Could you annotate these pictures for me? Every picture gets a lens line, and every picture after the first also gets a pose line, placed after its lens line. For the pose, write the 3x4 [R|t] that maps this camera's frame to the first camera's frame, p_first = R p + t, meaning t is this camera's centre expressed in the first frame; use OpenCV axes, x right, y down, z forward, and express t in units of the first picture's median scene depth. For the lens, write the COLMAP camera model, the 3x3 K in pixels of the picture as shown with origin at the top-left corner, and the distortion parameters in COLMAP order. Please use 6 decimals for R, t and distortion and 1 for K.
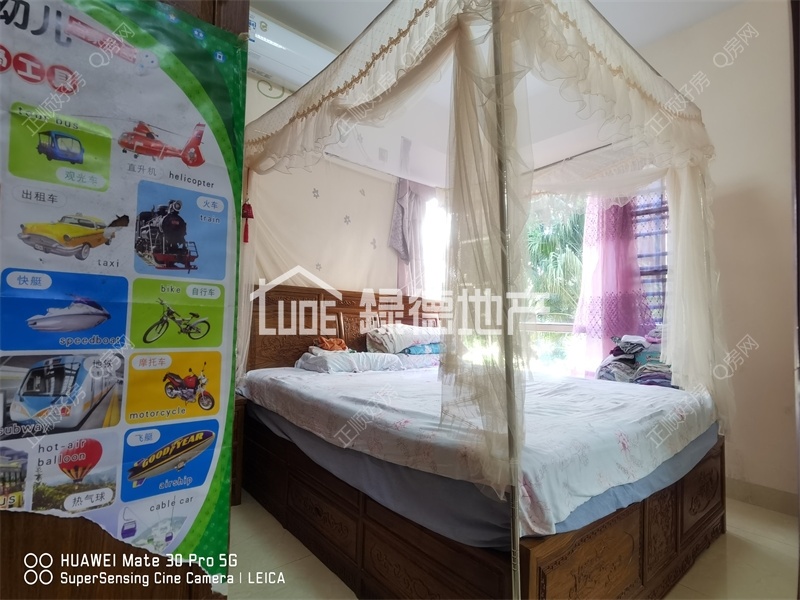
lens RADIAL K [[419.0, 0, 400.9], [0, 419.0, 305.6], [0, 0, 1]] dist [0.004908, 0.002457]
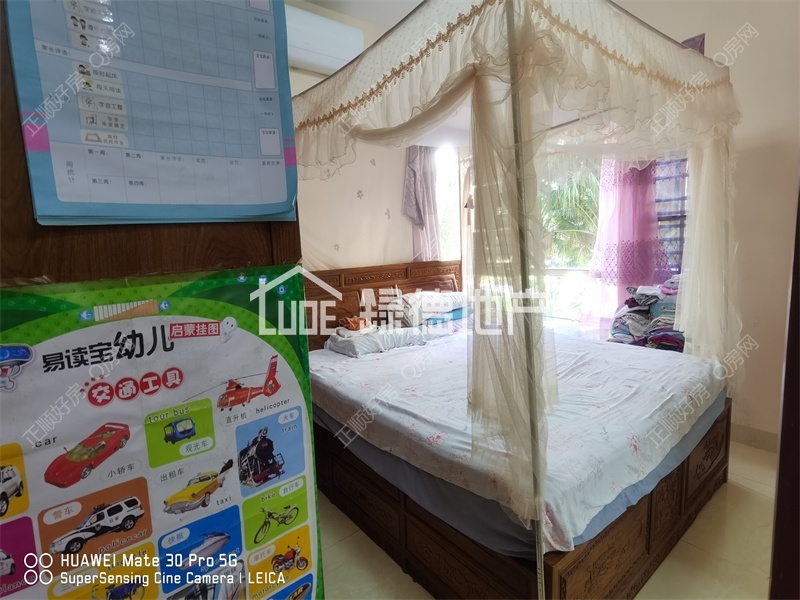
lens RADIAL K [[419.0, 0, 401.5], [0, 419.0, 293.6], [0, 0, 1]] dist [0.004908, 0.002457]
pose [[0.997736, -0.058741, -0.032739, -0.025102], [0.063297, 0.984724, 0.162209, -0.271711], [0.022710, -0.163914, 0.986213, -0.042435]]
